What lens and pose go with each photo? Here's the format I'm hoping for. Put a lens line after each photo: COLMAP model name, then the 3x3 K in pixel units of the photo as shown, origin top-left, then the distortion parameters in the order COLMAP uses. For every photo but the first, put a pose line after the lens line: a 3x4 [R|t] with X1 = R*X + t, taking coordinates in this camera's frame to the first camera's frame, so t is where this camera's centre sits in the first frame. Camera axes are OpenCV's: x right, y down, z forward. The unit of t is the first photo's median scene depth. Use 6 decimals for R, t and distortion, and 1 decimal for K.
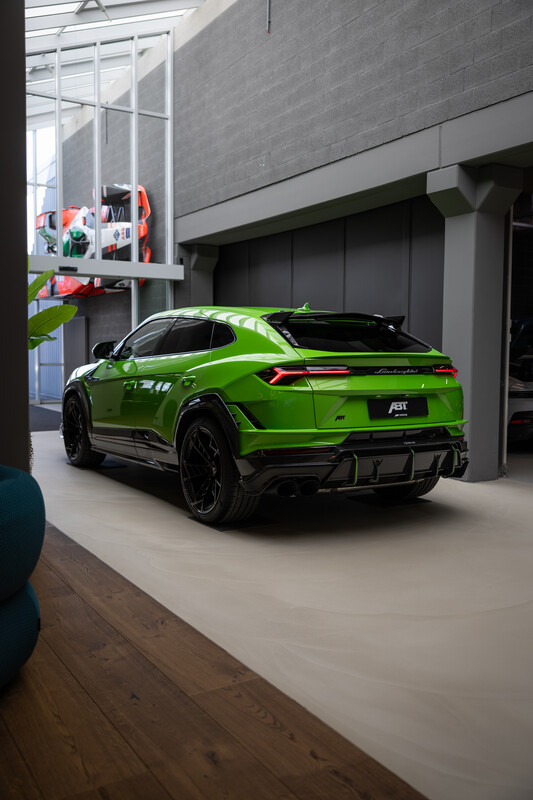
lens RADIAL K [[698.0, 0, 266.5], [0, 698.0, 400.0], [0, 0, 1]] dist [0.131701, -0.000185]
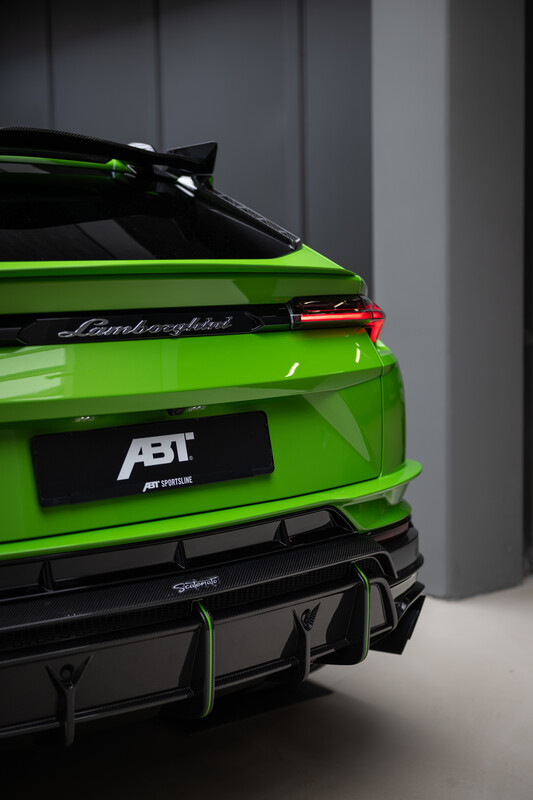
lens RADIAL K [[1198.2, 0, 266.5], [0, 1198.2, 400.0], [0, 0, 1]] dist [-0.001057, -0.013400]
pose [[0.995562, -0.030061, 0.089172, 0.181932], [0.026510, 0.998818, 0.040743, -0.028736], [-0.090292, -0.038198, 0.995183, 0.503371]]
